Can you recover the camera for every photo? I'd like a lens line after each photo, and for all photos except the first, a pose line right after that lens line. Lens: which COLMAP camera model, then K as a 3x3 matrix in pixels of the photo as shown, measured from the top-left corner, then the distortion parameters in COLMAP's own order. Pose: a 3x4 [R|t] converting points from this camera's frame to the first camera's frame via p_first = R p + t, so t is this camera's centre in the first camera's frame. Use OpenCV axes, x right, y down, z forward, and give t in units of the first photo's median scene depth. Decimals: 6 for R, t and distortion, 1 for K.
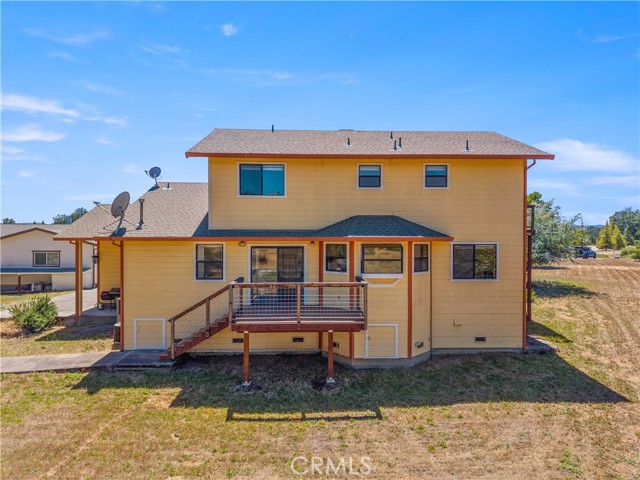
lens RADIAL K [[433.4, 0, 324.1], [0, 433.4, 238.6], [0, 0, 1]] dist [0.054505, -0.065232]
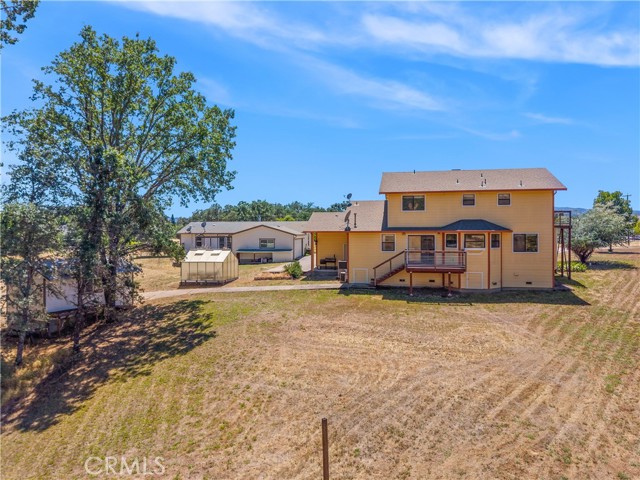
lens RADIAL K [[433.4, 0, 324.1], [0, 433.4, 238.6], [0, 0, 1]] dist [0.054505, -0.065232]
pose [[0.973275, -0.000041, -0.229645, -0.084214], [0.004637, 0.999800, 0.019470, -0.008817], [0.229598, -0.020015, 0.973080, -1.126271]]
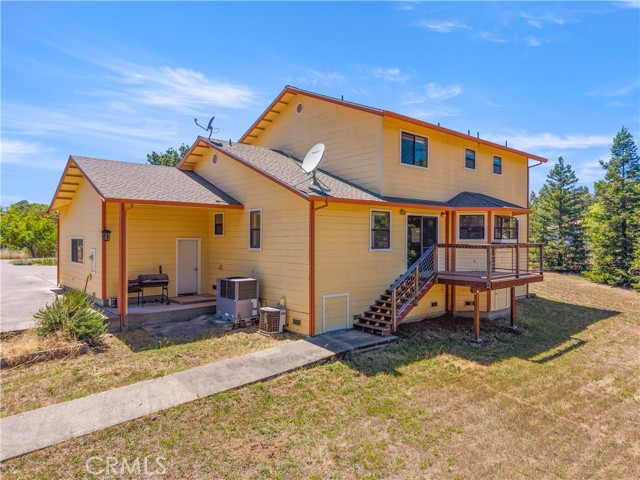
lens RADIAL K [[433.4, 0, 324.1], [0, 433.4, 238.6], [0, 0, 1]] dist [0.054505, -0.065232]
pose [[0.778186, -0.008664, 0.627974, -0.960432], [0.000026, 0.999905, 0.013763, 0.058257], [-0.628033, -0.010694, 0.778113, 0.344002]]
